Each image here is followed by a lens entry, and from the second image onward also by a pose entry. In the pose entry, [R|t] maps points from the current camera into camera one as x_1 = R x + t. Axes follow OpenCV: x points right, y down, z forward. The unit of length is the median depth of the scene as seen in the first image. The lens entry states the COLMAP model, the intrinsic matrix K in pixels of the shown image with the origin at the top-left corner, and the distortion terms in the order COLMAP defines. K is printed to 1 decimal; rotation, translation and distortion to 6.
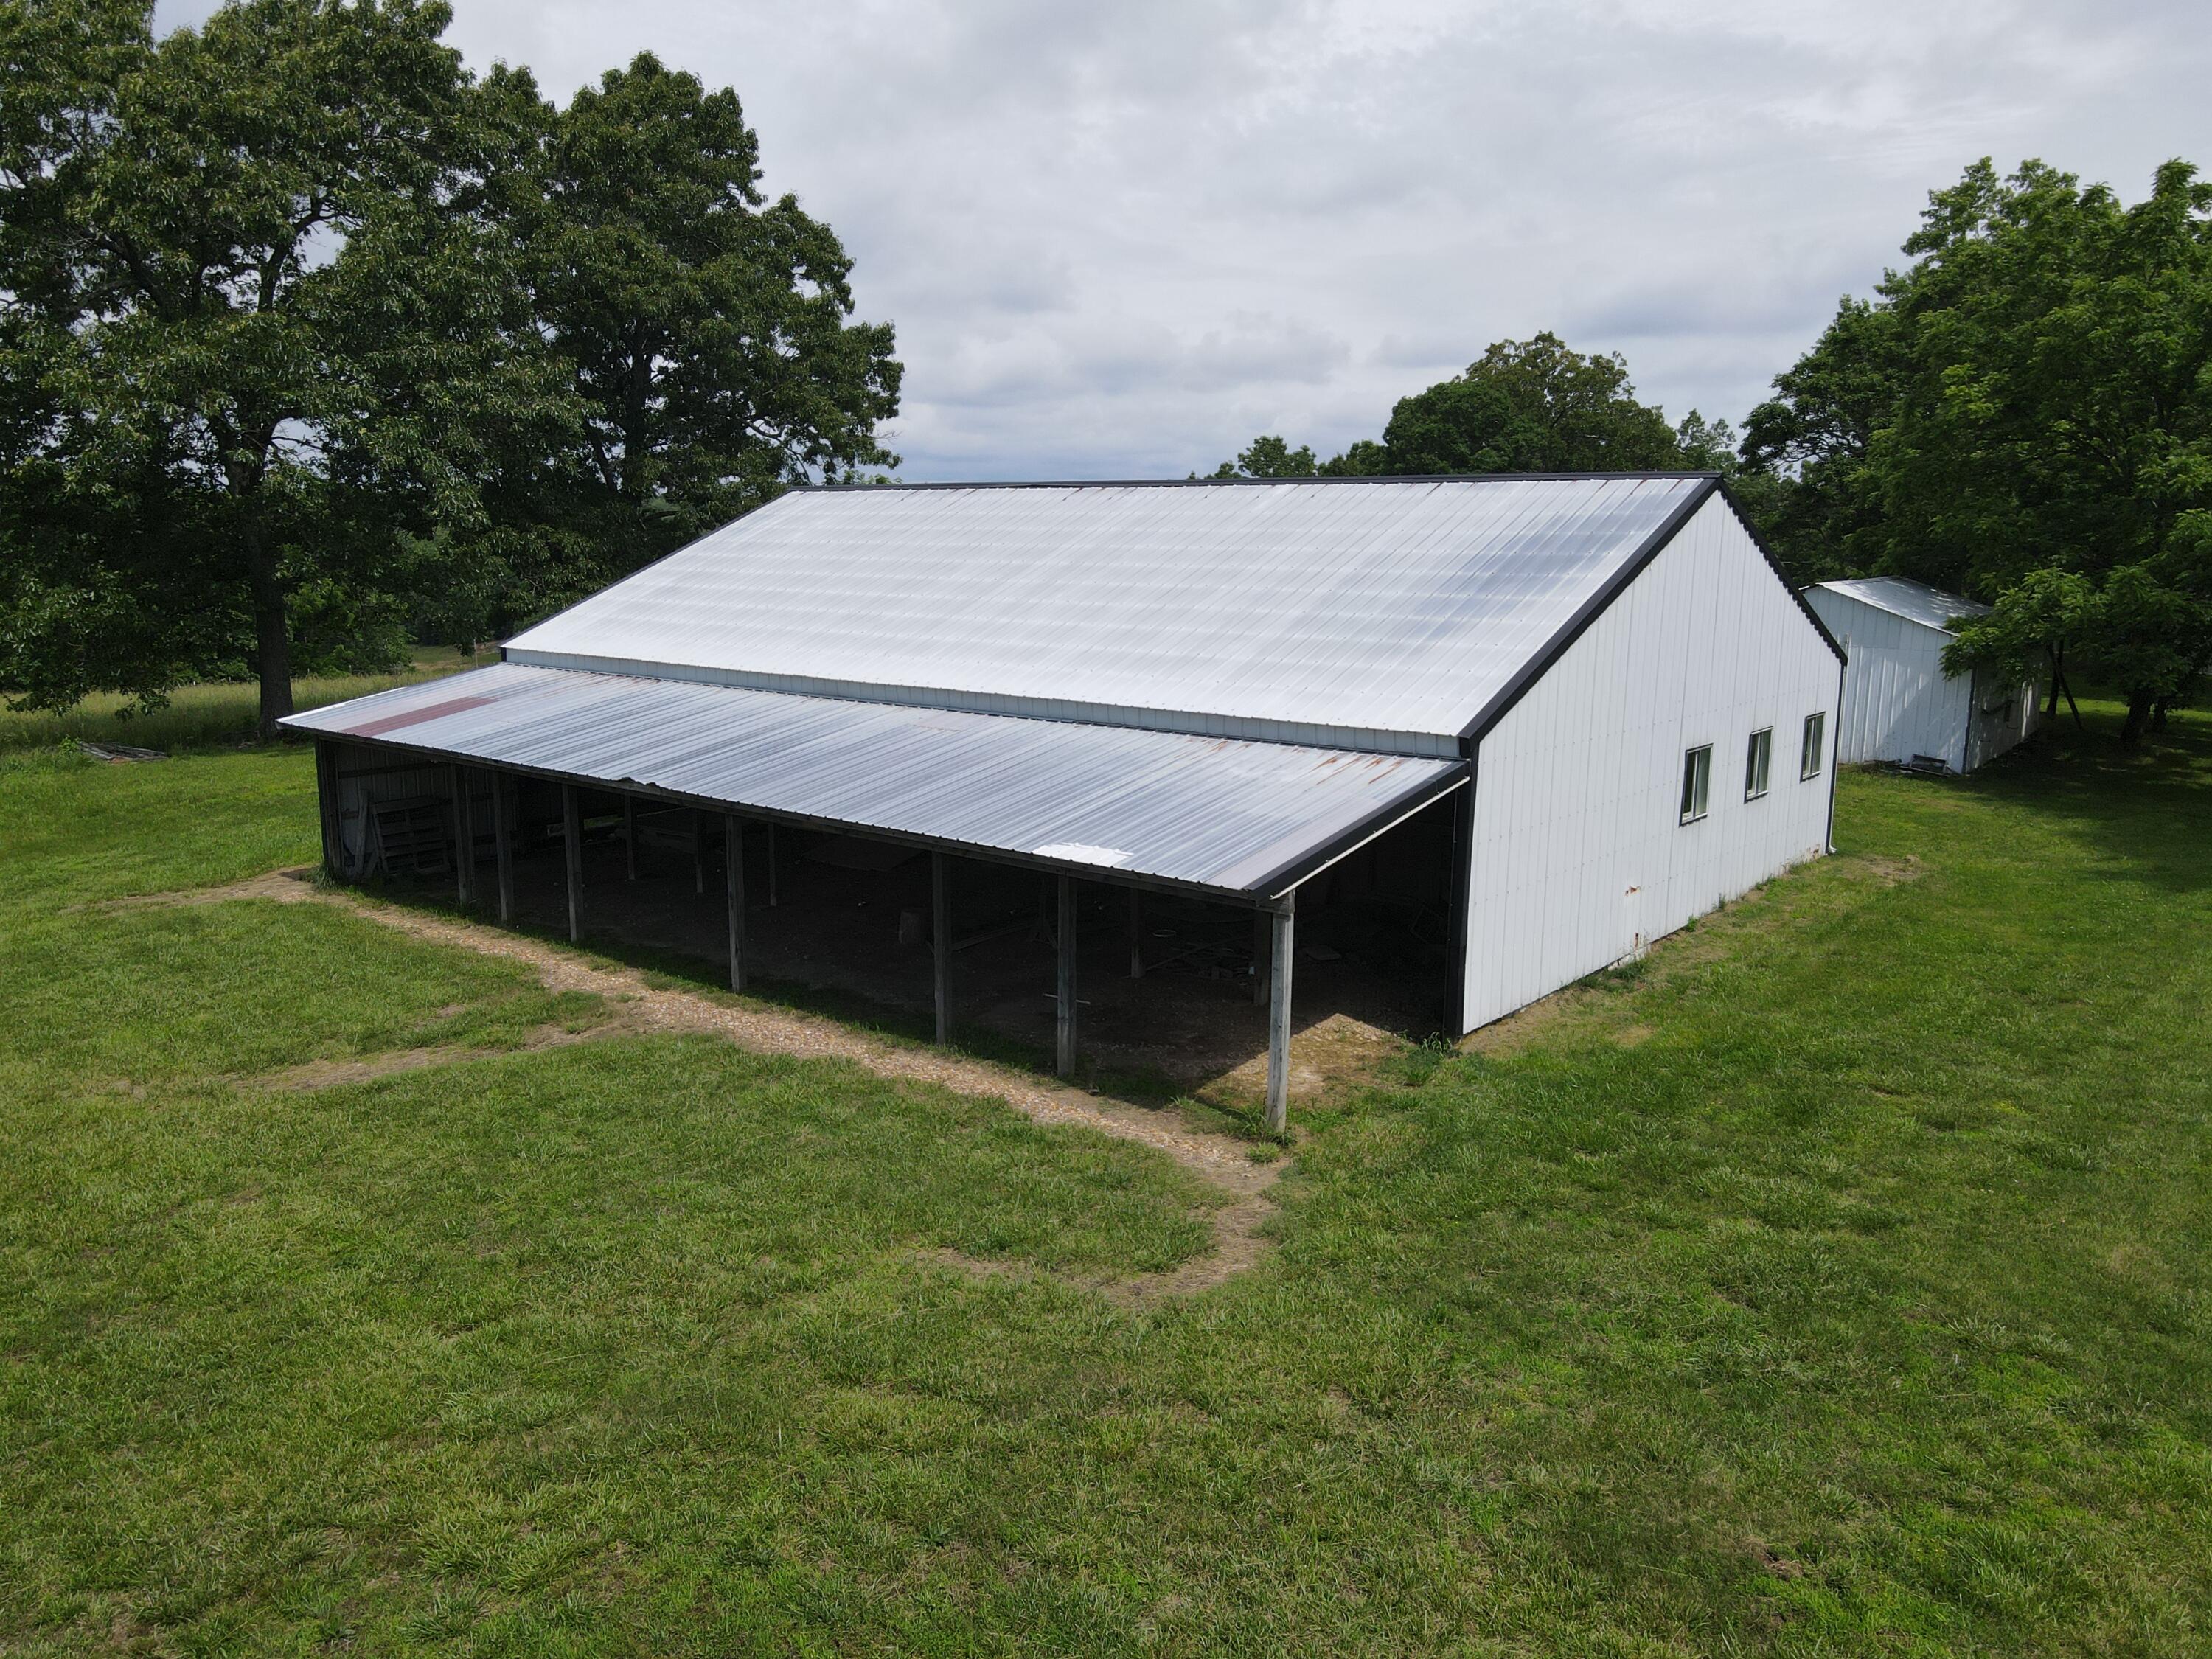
lens RADIAL K [[1637.3, 0, 1106.0], [0, 1637.3, 829.5], [0, 0, 1]] dist [-0.000158, 0.024401]
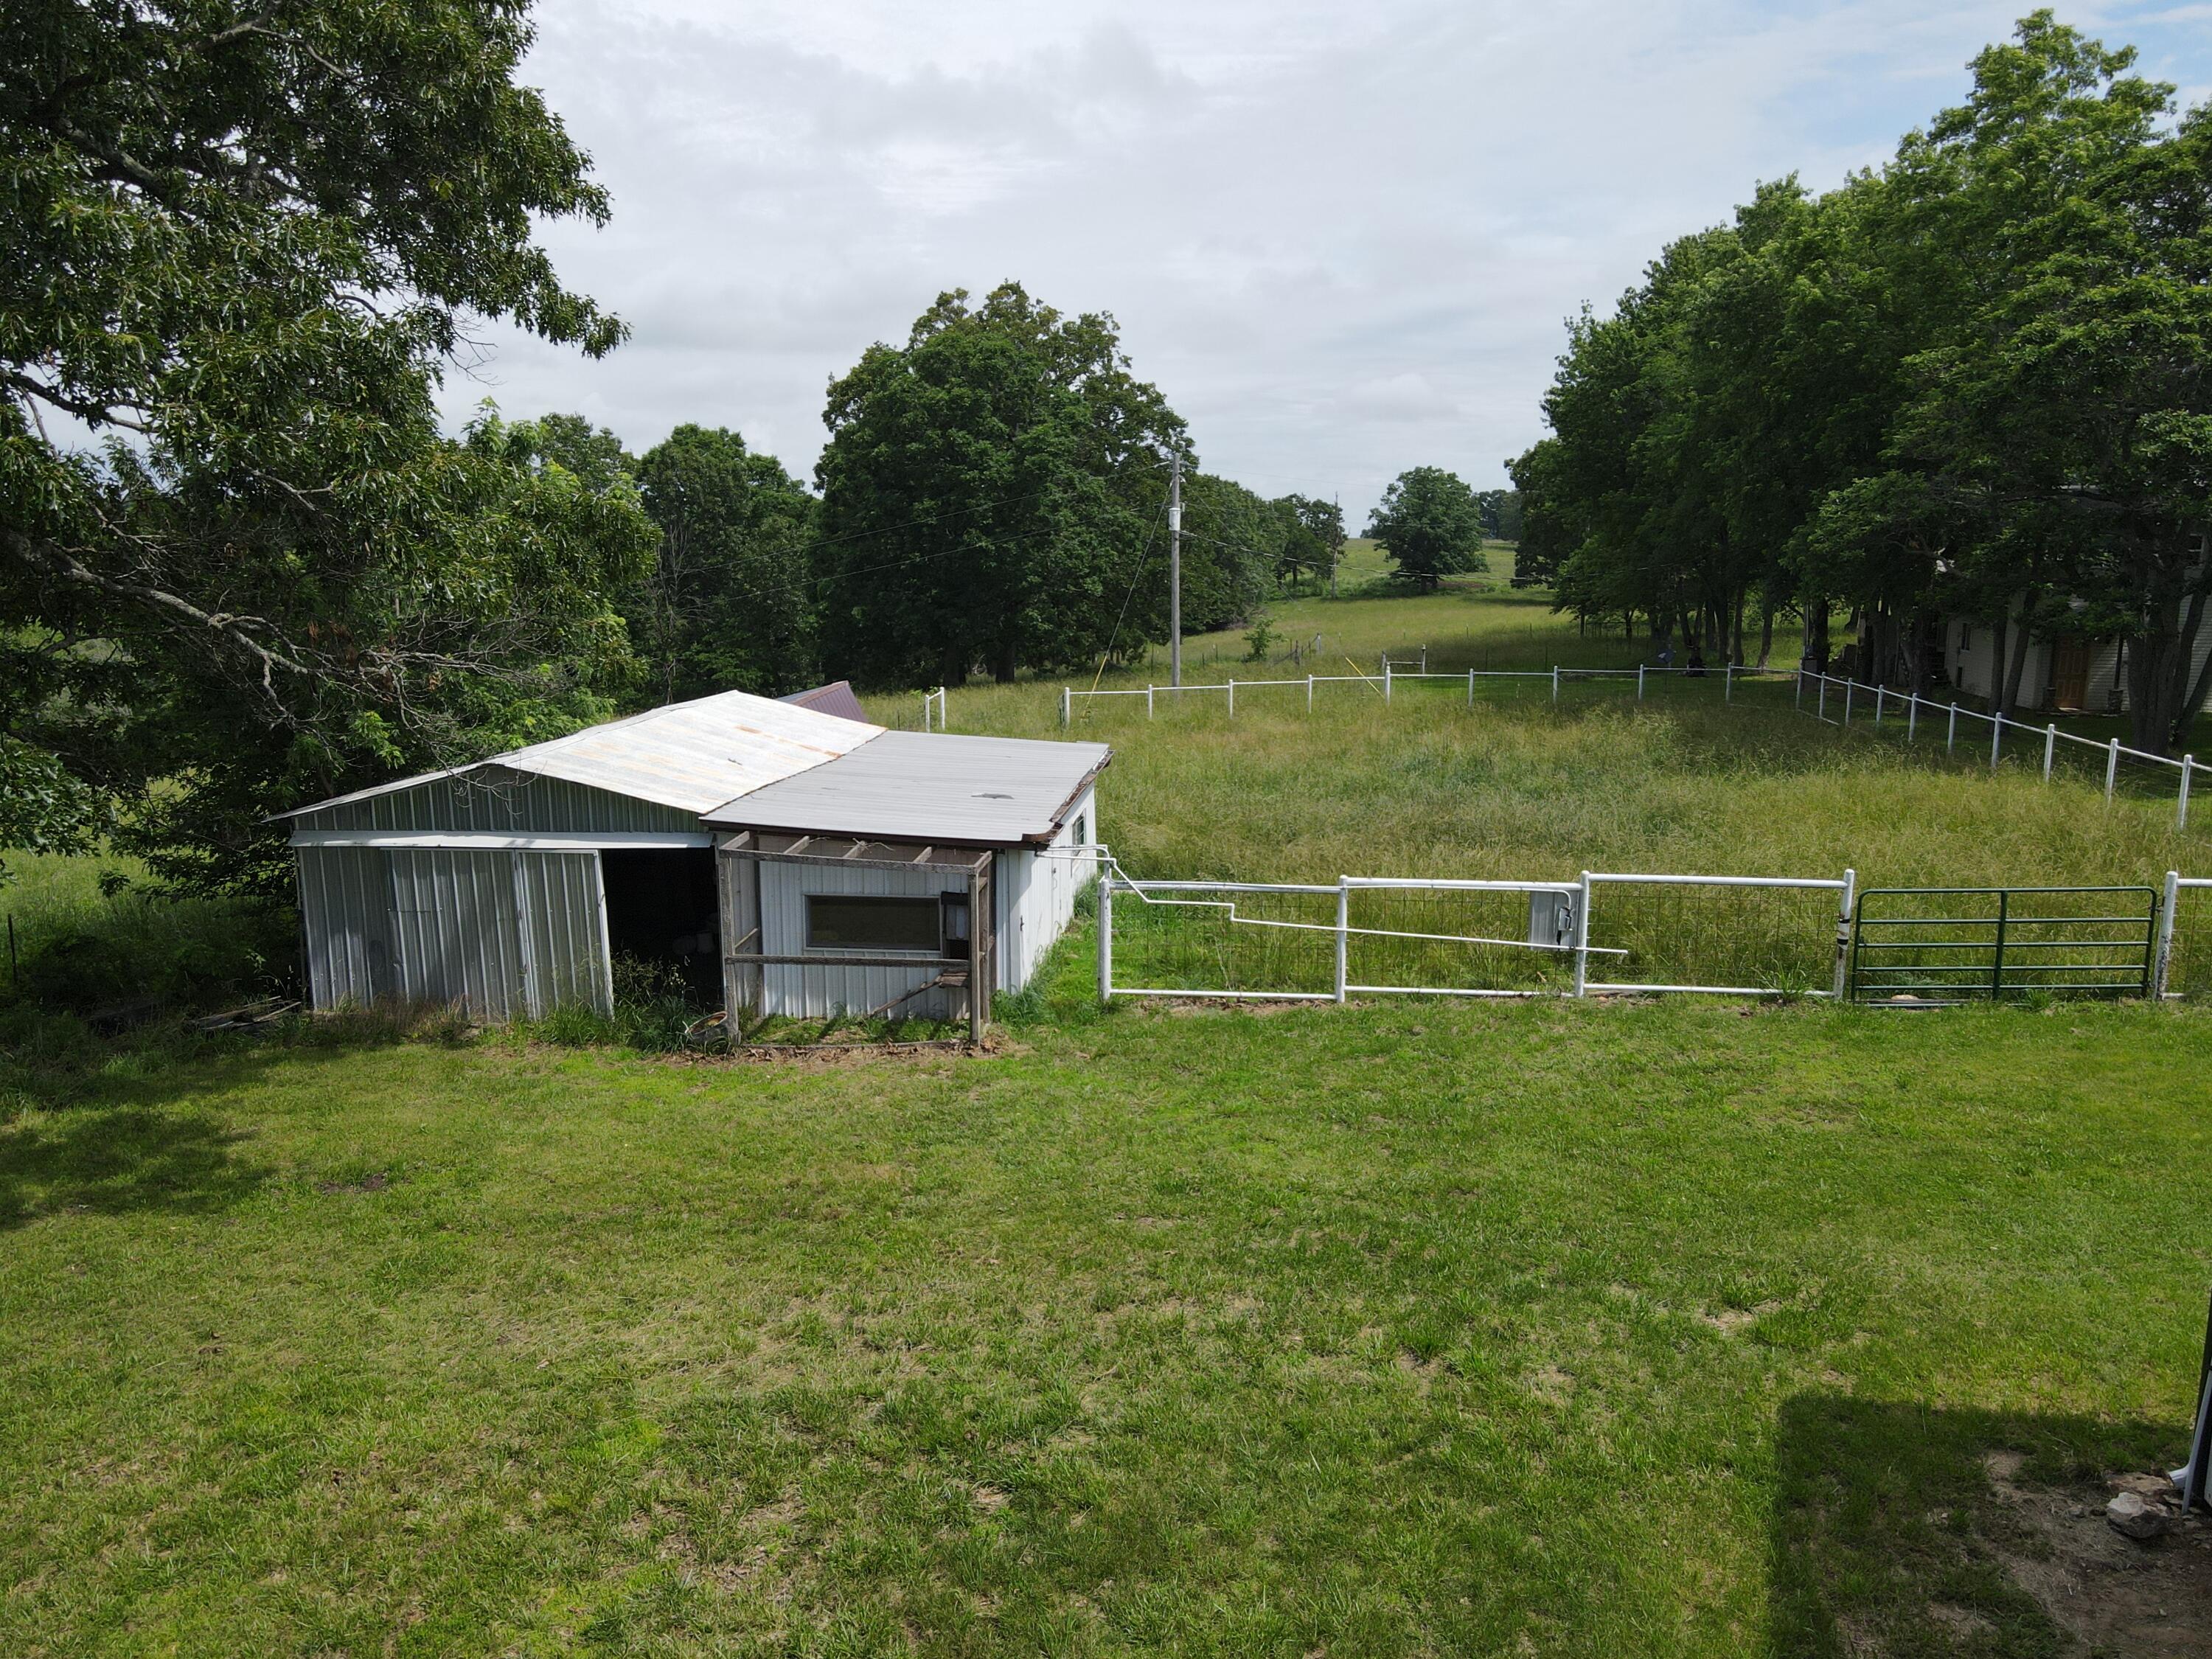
lens RADIAL K [[1637.3, 0, 1106.0], [0, 1637.3, 829.5], [0, 0, 1]] dist [-0.000158, 0.024401]
pose [[0.855252, -0.095392, 0.509357, -0.593699], [0.098623, 0.994909, 0.020731, -0.322223], [-0.508741, 0.032504, 0.860306, 1.765129]]
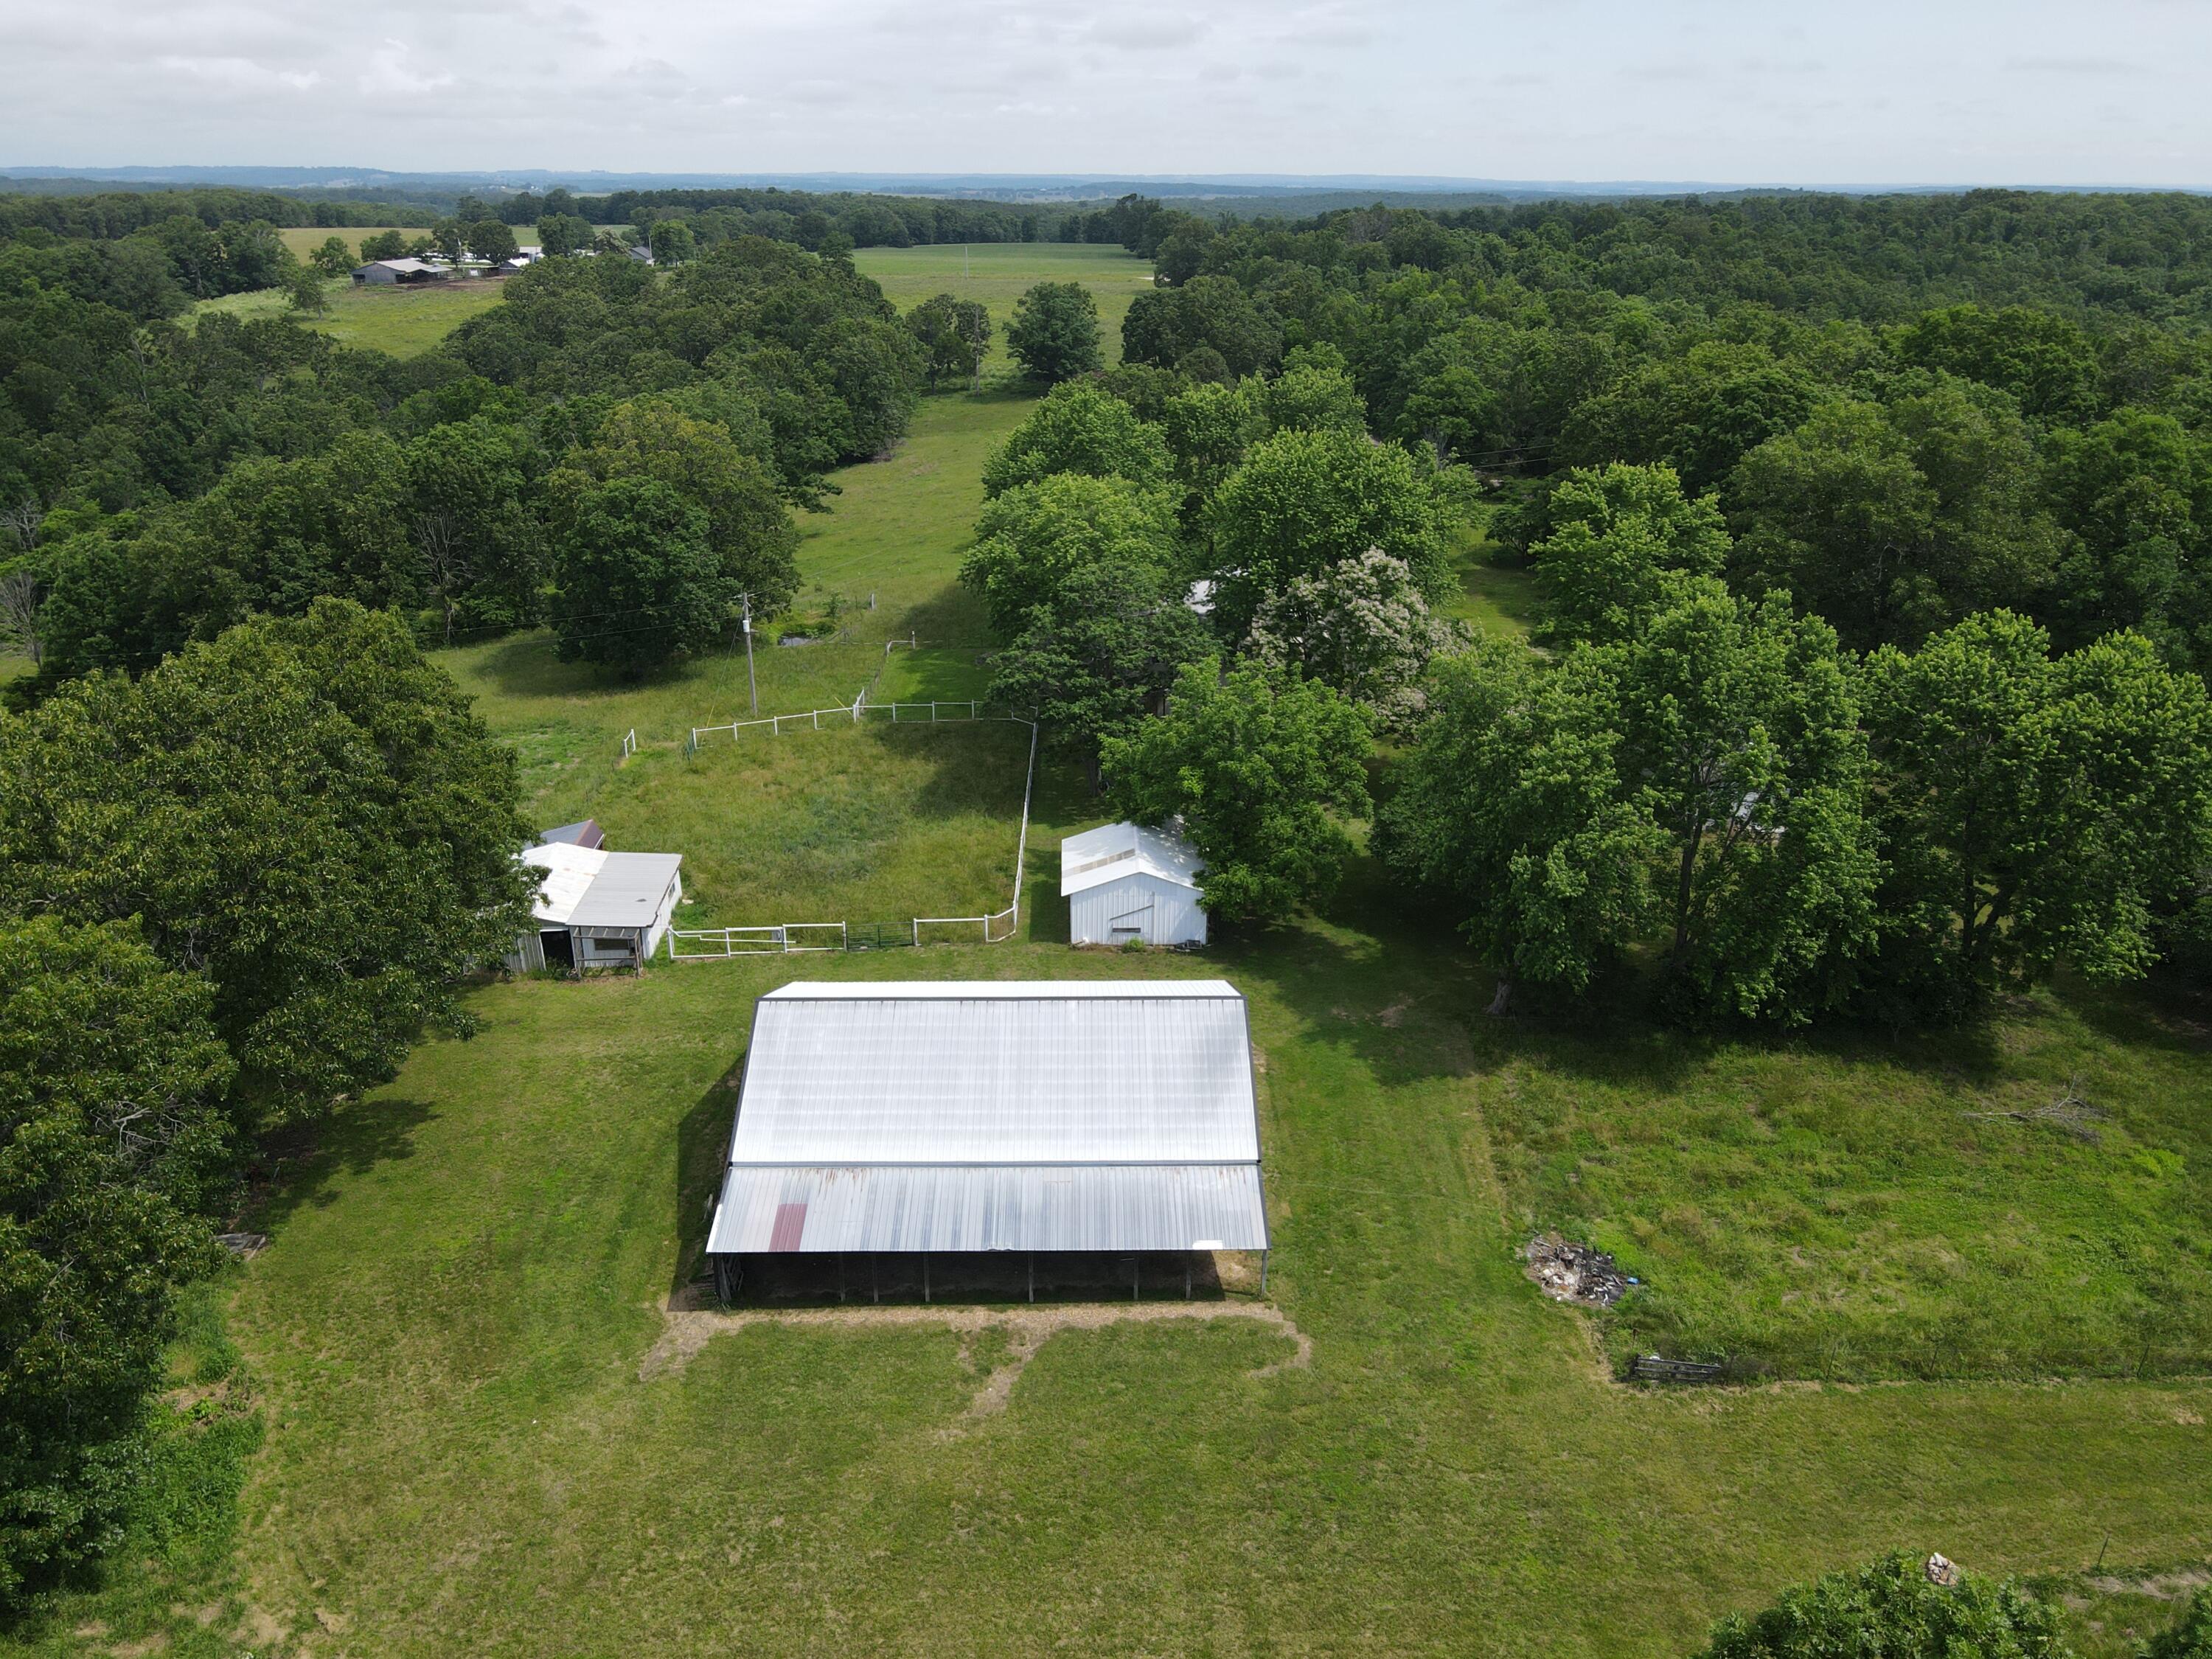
lens RADIAL K [[1637.3, 0, 1106.0], [0, 1637.3, 829.5], [0, 0, 1]] dist [-0.000158, 0.024401]
pose [[0.761805, -0.245801, 0.599362, -1.636709], [0.121095, 0.962943, 0.240992, -1.359674], [-0.636388, -0.111010, 0.763340, -1.137621]]
